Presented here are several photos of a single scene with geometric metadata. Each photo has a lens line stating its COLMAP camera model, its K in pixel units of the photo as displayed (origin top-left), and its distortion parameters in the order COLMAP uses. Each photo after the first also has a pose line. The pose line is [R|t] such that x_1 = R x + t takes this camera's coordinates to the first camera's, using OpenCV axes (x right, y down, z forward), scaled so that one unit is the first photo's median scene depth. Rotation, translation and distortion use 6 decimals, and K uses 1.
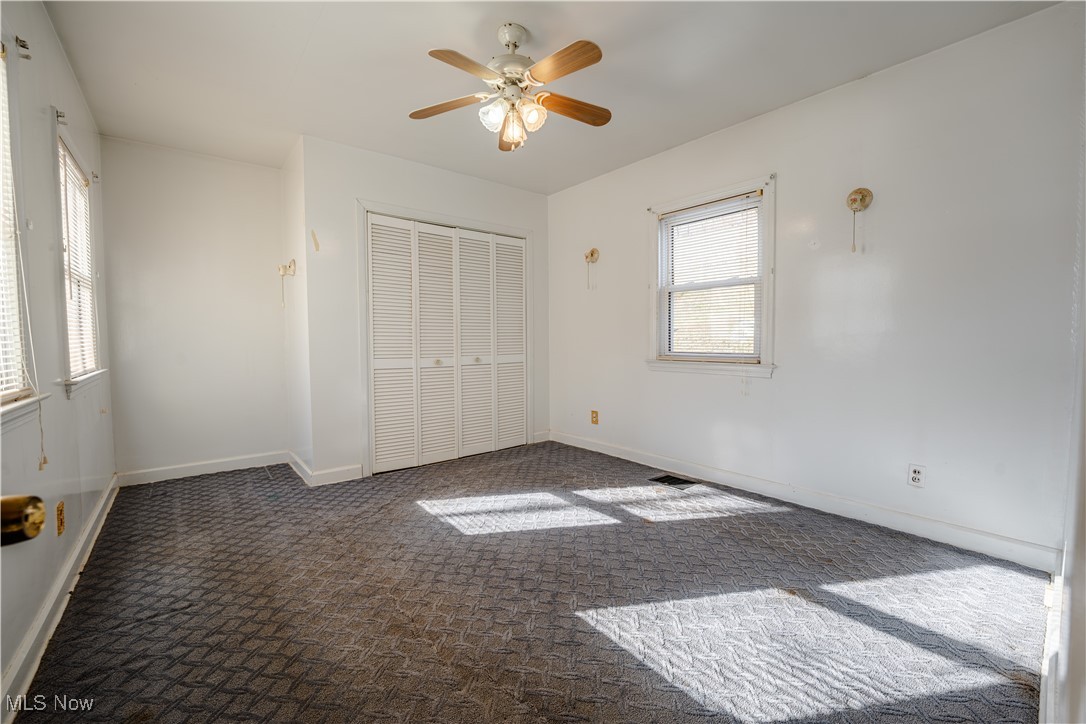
lens RADIAL K [[448.4, 0, 547.5], [0, 448.4, 358.7], [0, 0, 1]] dist [-0.022114, -0.000267]
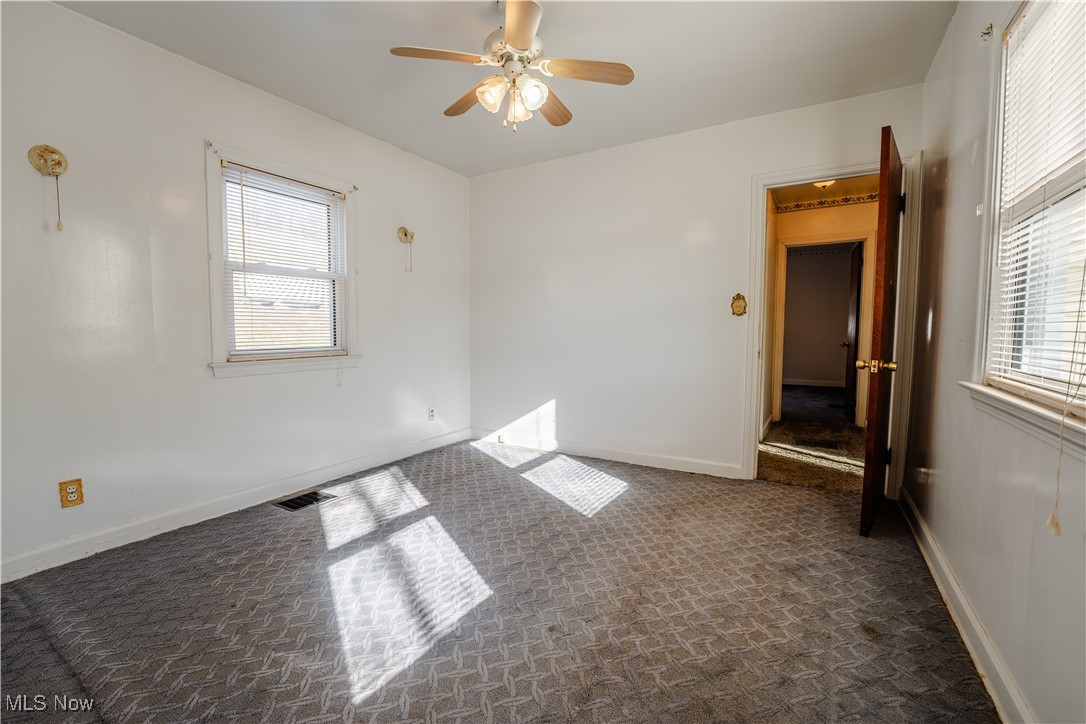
lens RADIAL K [[448.4, 0, 546.3], [0, 448.4, 362.7], [0, 0, 1]] dist [-0.022114, -0.000267]
pose [[-0.331360, -0.062664, 0.941421, -0.767189], [0.050099, 0.995216, 0.083878, -0.040207], [-0.942173, 0.074958, -0.326635, 0.974057]]
